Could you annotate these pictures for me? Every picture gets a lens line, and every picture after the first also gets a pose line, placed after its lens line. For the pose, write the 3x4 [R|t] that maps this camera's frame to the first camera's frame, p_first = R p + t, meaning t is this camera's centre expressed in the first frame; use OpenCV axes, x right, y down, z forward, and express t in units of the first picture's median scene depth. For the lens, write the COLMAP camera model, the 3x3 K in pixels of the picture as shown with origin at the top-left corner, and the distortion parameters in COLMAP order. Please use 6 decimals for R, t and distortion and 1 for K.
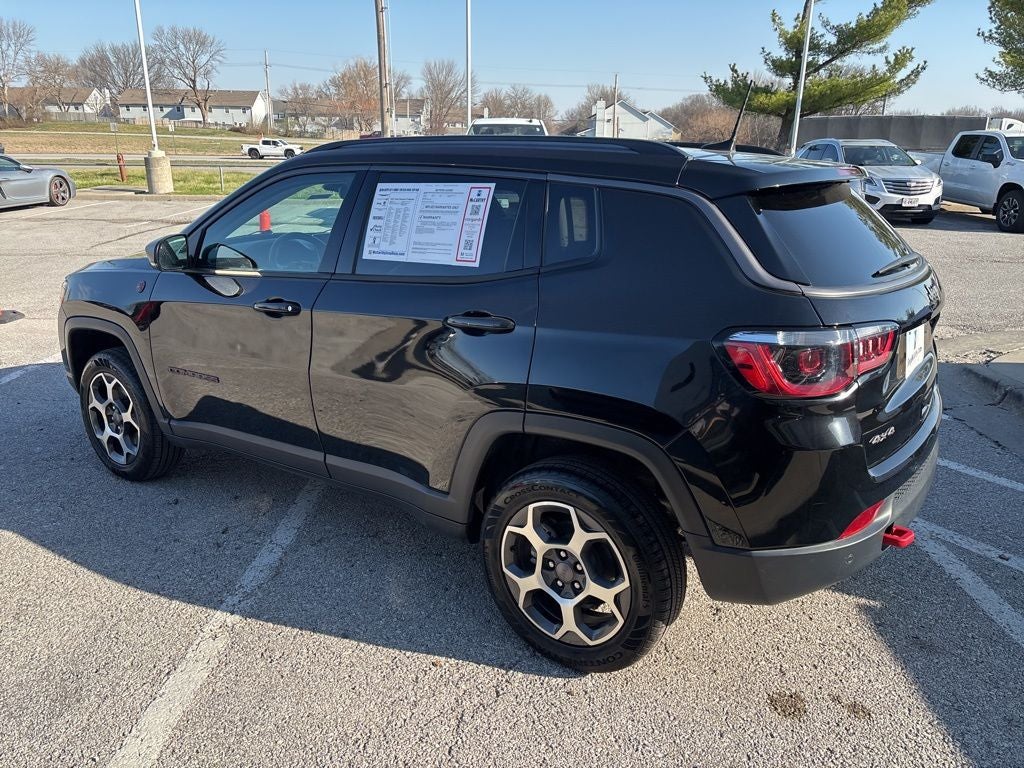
lens RADIAL K [[777.8, 0, 509.0], [0, 777.8, 380.6], [0, 0, 1]] dist [0.056556, -0.066356]
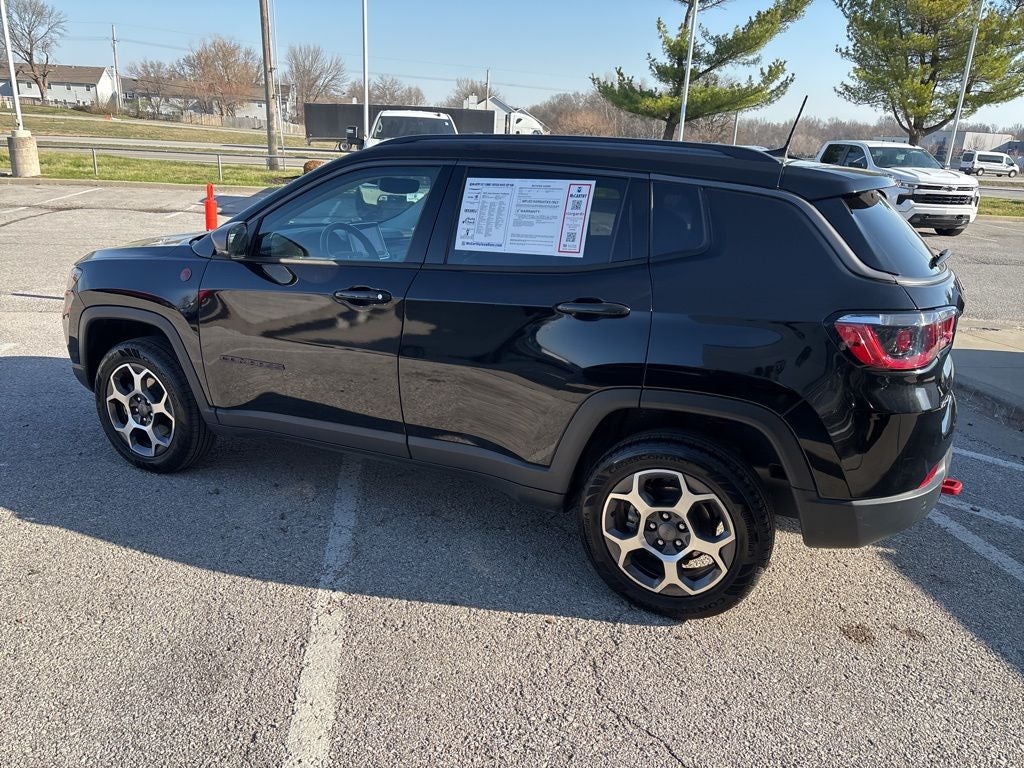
lens RADIAL K [[777.8, 0, 508.3], [0, 777.8, 389.3], [0, 0, 1]] dist [0.056556, -0.066356]
pose [[0.986440, -0.016750, 0.163265, -0.298978], [0.013950, 0.999736, 0.018284, 0.015544], [-0.163528, -0.015758, 0.986413, -0.057859]]
